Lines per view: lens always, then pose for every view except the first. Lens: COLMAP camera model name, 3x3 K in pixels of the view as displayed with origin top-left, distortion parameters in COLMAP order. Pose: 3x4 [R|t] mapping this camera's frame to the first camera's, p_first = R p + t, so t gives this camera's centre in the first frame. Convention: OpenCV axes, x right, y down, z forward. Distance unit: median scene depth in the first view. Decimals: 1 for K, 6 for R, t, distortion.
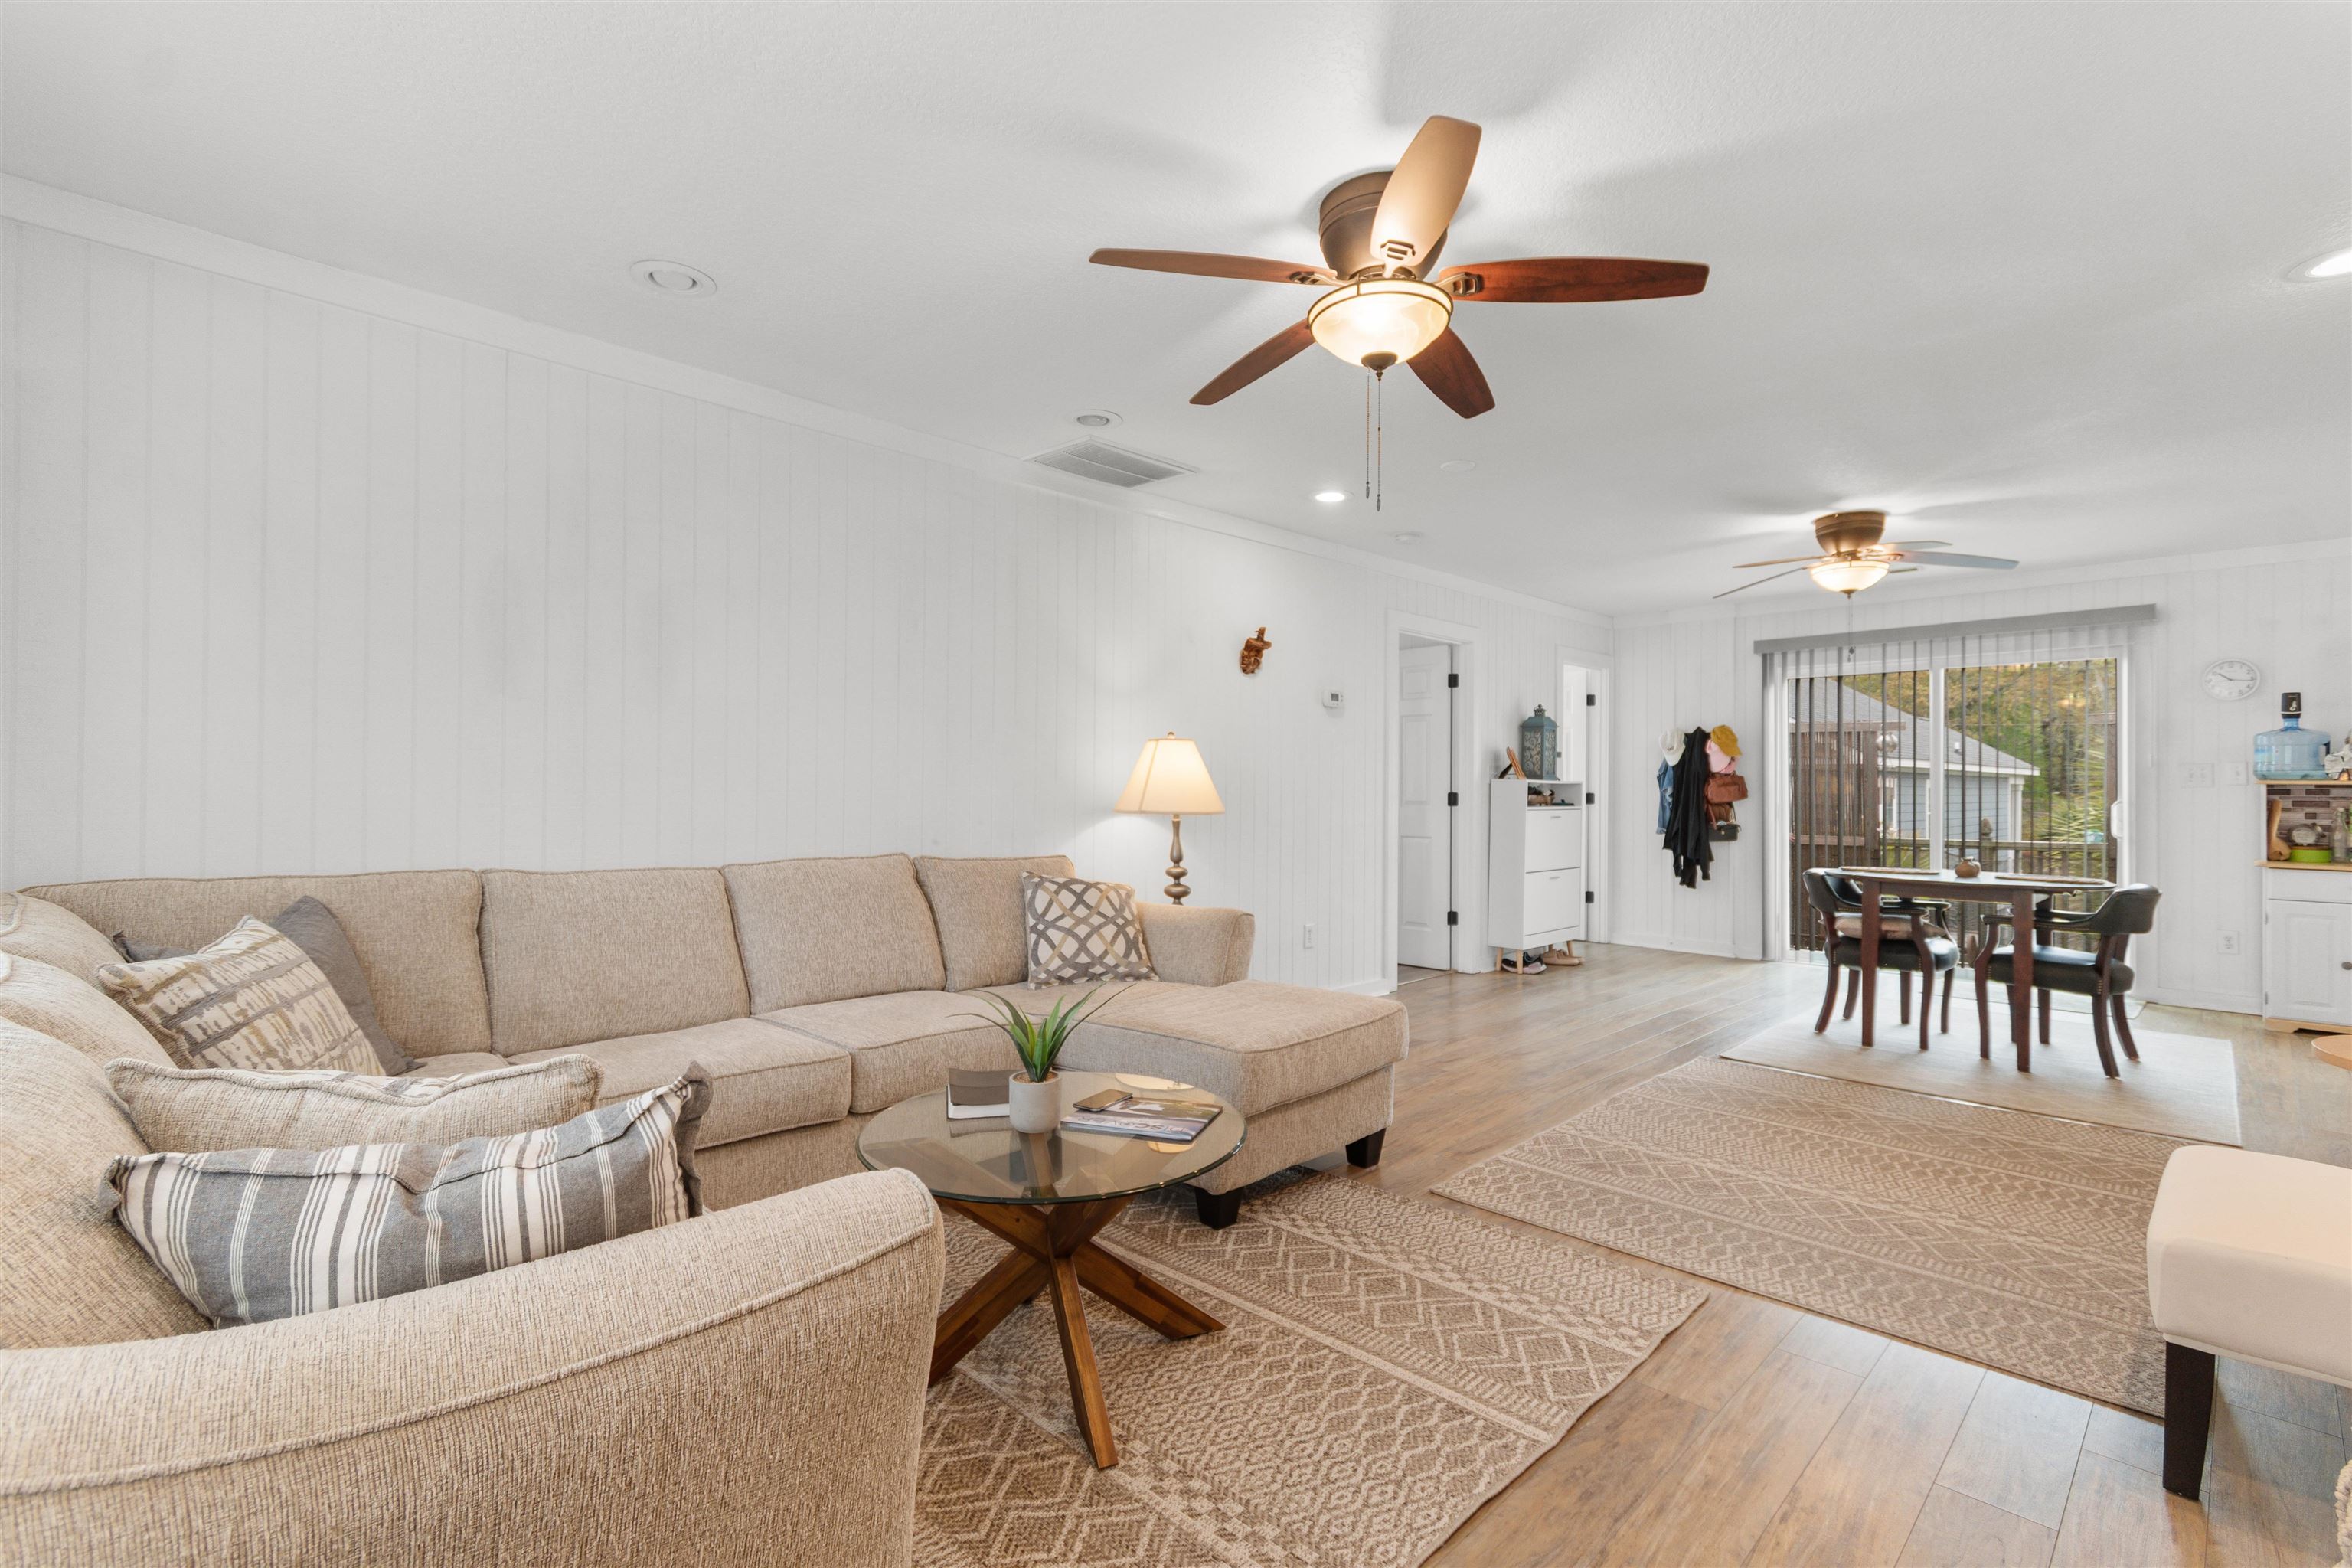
lens RADIAL K [[1006.3, 0, 1176.0], [0, 1006.3, 784.0], [0, 0, 1]] dist [-0.000441, -0.000190]
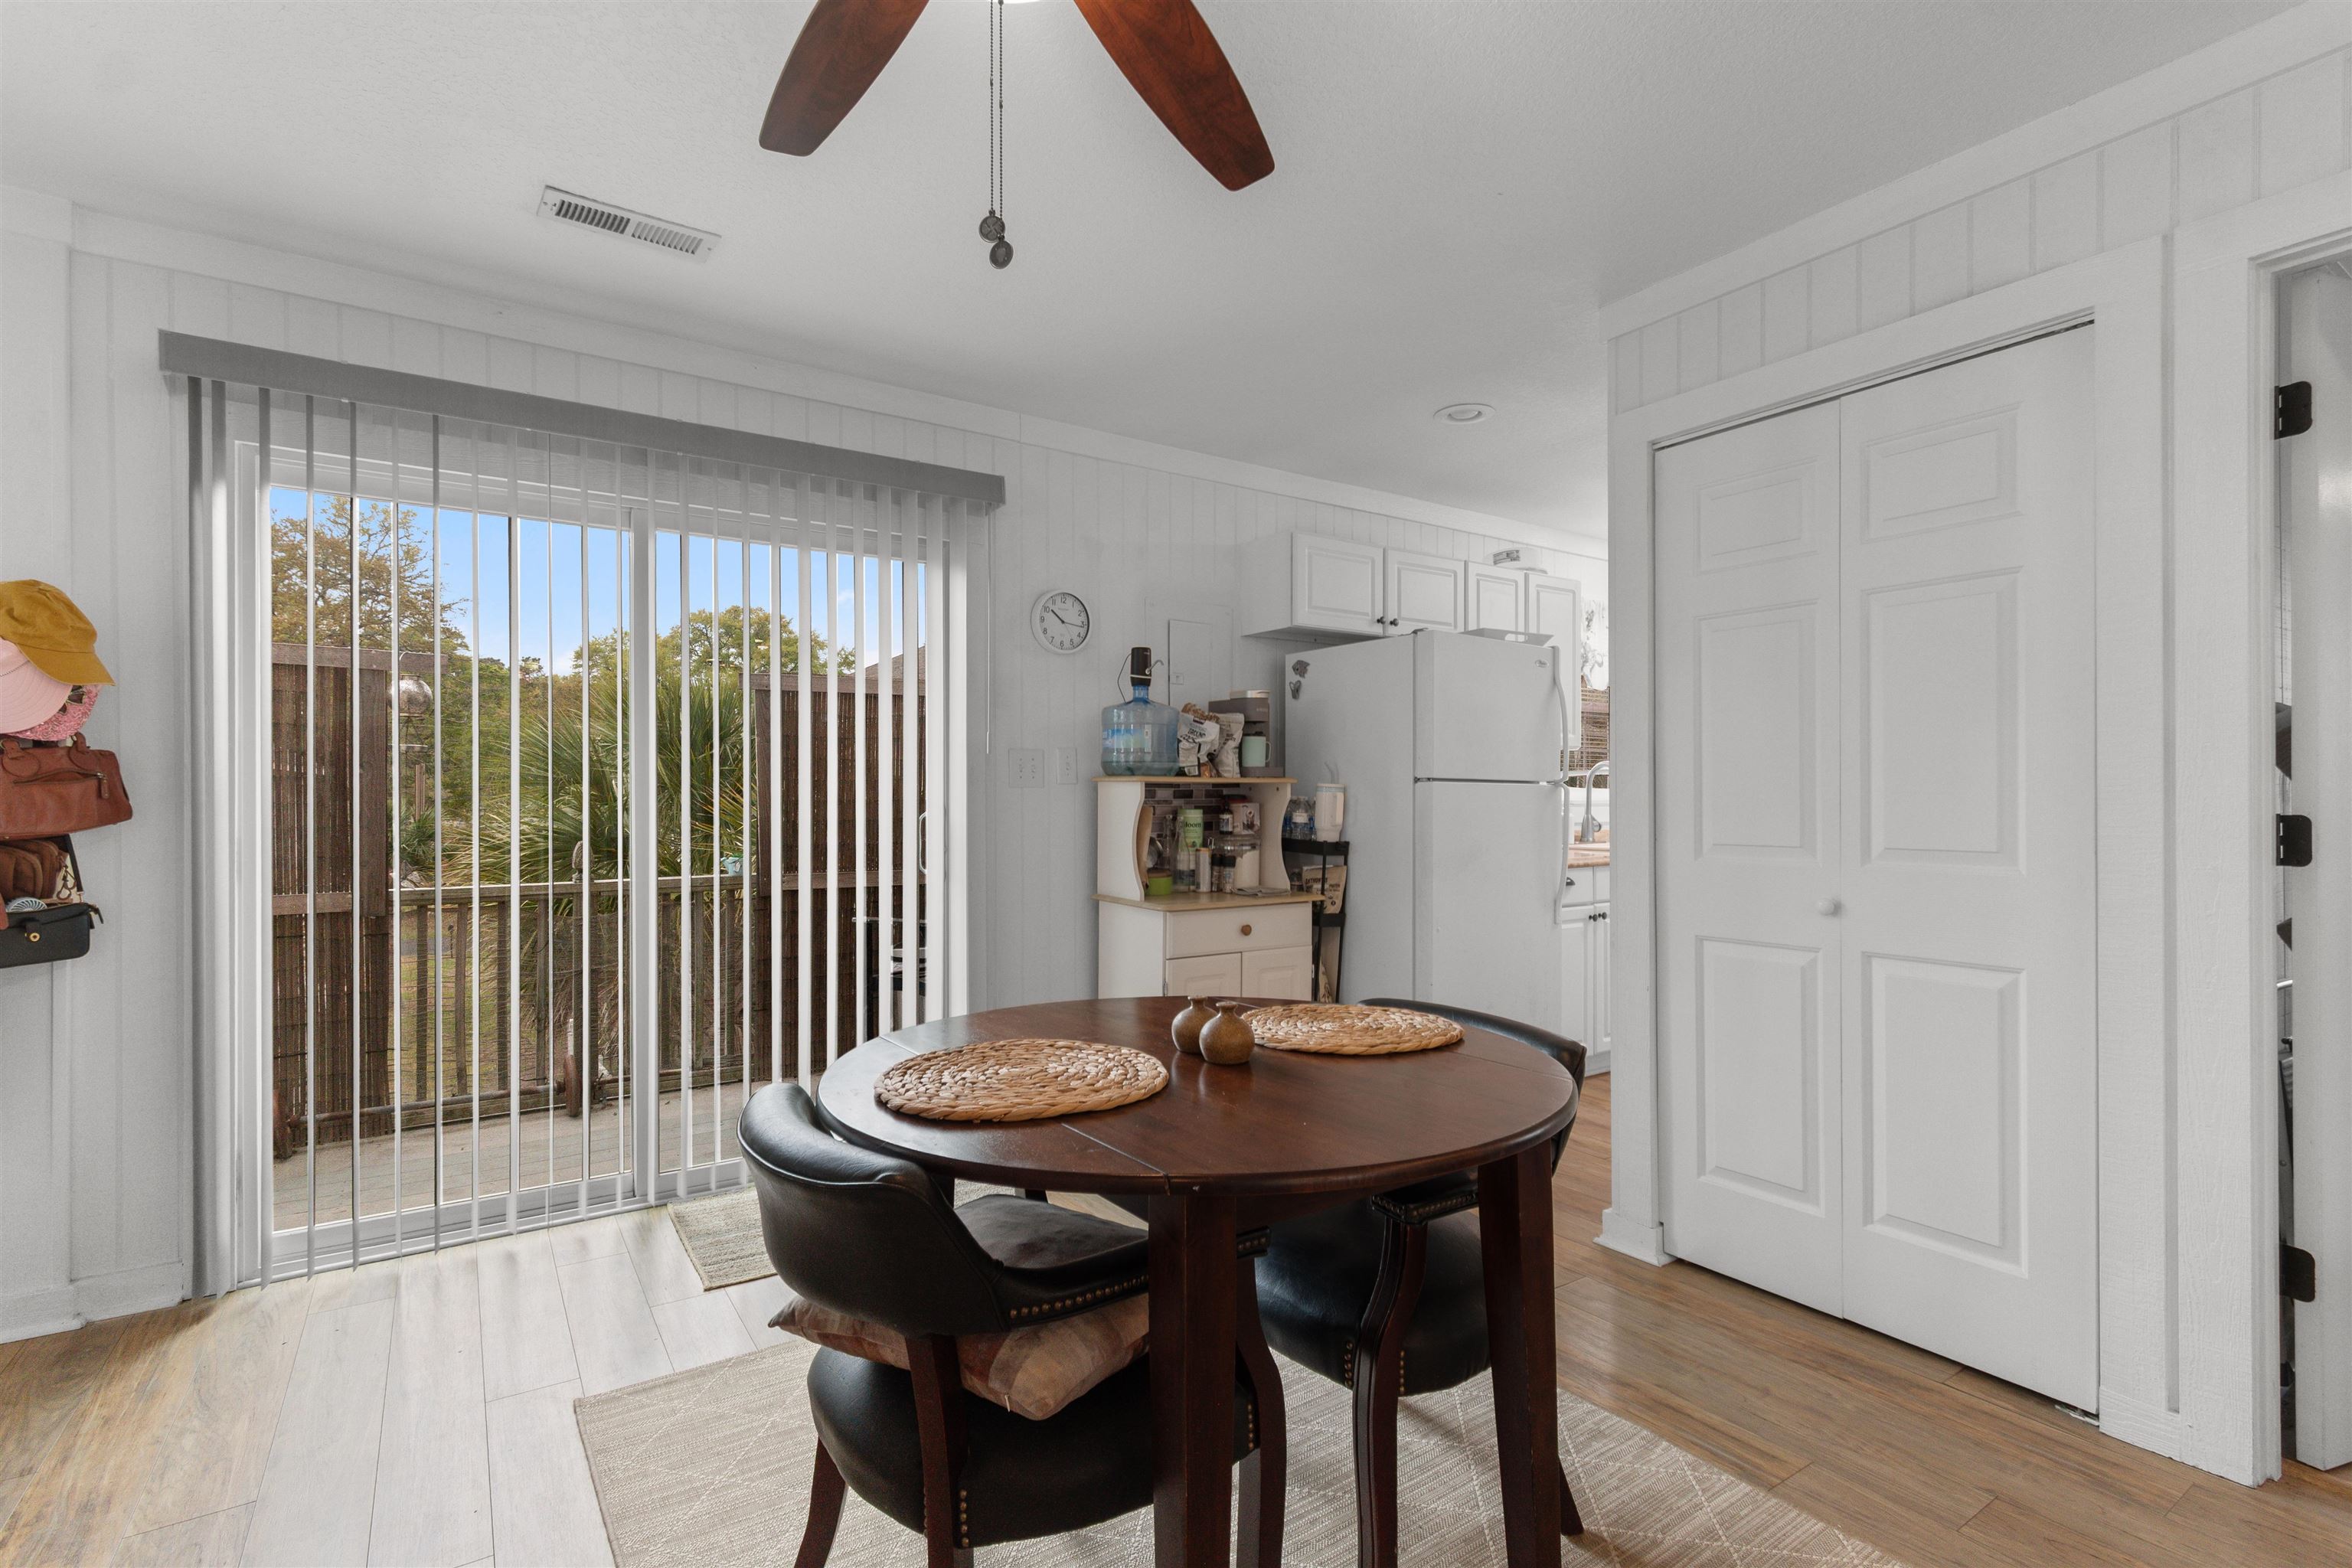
lens RADIAL K [[1006.3, 0, 1176.0], [0, 1006.3, 784.0], [0, 0, 1]] dist [-0.000441, -0.000190]
pose [[0.271064, 0.001511, 0.962560, 0.357581], [-0.006263, 0.999980, 0.000193, 0.000122], [-0.962541, -0.006081, 0.271069, 0.605859]]
